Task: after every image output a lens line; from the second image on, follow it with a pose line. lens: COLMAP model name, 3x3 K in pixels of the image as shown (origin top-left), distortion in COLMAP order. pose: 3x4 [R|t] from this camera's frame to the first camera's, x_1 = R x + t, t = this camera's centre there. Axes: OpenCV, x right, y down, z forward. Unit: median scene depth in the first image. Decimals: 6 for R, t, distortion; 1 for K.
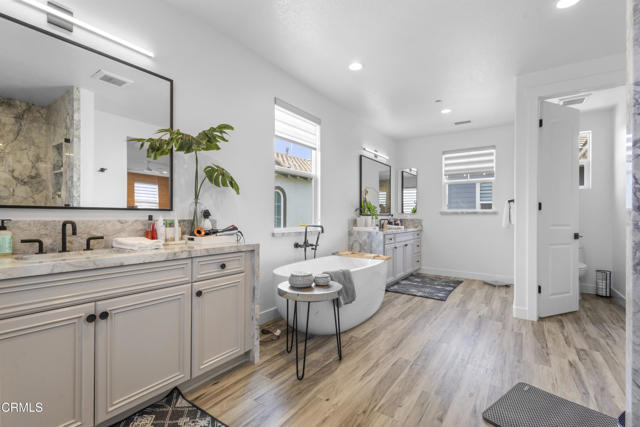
lens RADIAL K [[291.8, 0, 317.5], [0, 291.8, 215.5], [0, 0, 1]] dist [0.000056, 0.000413]
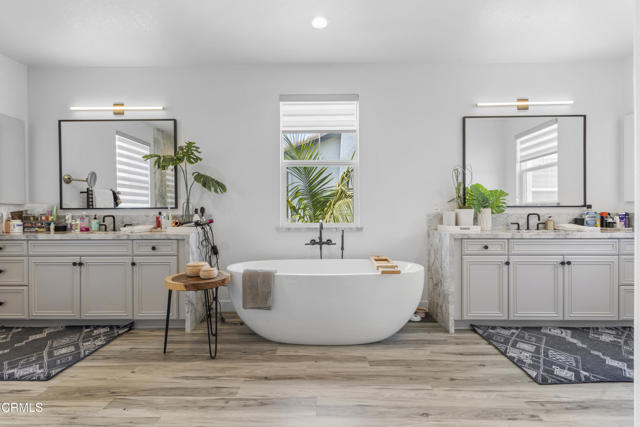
lens RADIAL K [[291.8, 0, 320.0], [0, 291.8, 213.2], [0, 0, 1]] dist [0.000056, 0.000413]
pose [[0.566557, -0.004098, -0.824013, 0.847521], [0.012723, 0.999912, 0.003775, 0.008473], [0.823925, -0.012623, 0.566559, 0.584921]]
